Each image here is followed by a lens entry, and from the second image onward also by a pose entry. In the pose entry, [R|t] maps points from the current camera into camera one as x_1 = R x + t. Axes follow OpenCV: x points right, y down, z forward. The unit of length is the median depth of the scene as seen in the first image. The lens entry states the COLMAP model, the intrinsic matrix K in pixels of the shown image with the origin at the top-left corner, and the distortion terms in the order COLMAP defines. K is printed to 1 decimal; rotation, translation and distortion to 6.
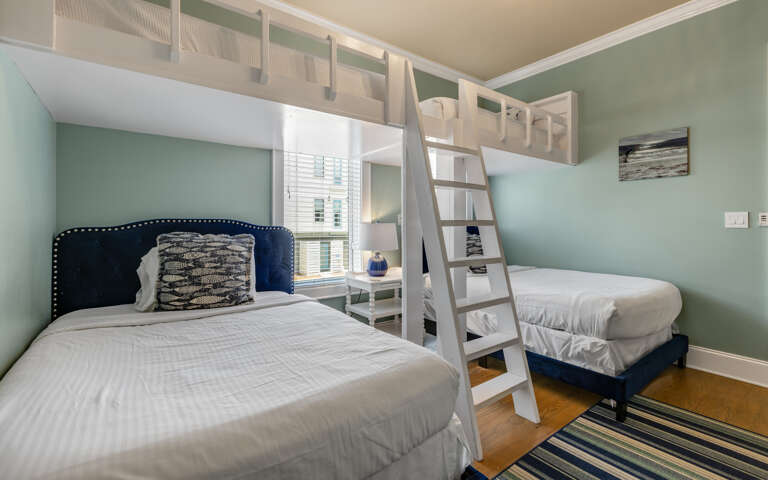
lens RADIAL K [[395.0, 0, 384.3], [0, 395.0, 215.0], [0, 0, 1]] dist [0.113232, 0.000080]
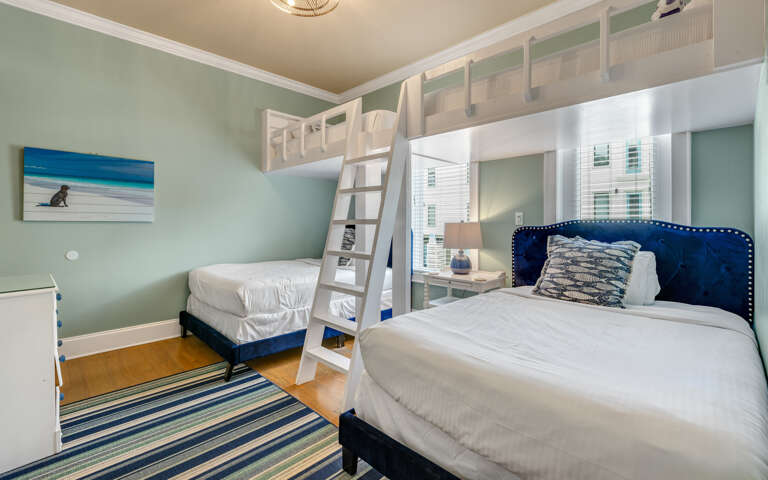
lens RADIAL K [[347.0, 0, 381.4], [0, 347.0, 220.8], [0, 0, 1]] dist [0.002203, 0.000188]
pose [[0.063075, -0.001497, -0.998008, 0.483408], [-0.003883, 0.999991, -0.001745, 0.009130], [0.998001, 0.003986, 0.063068, 0.402661]]
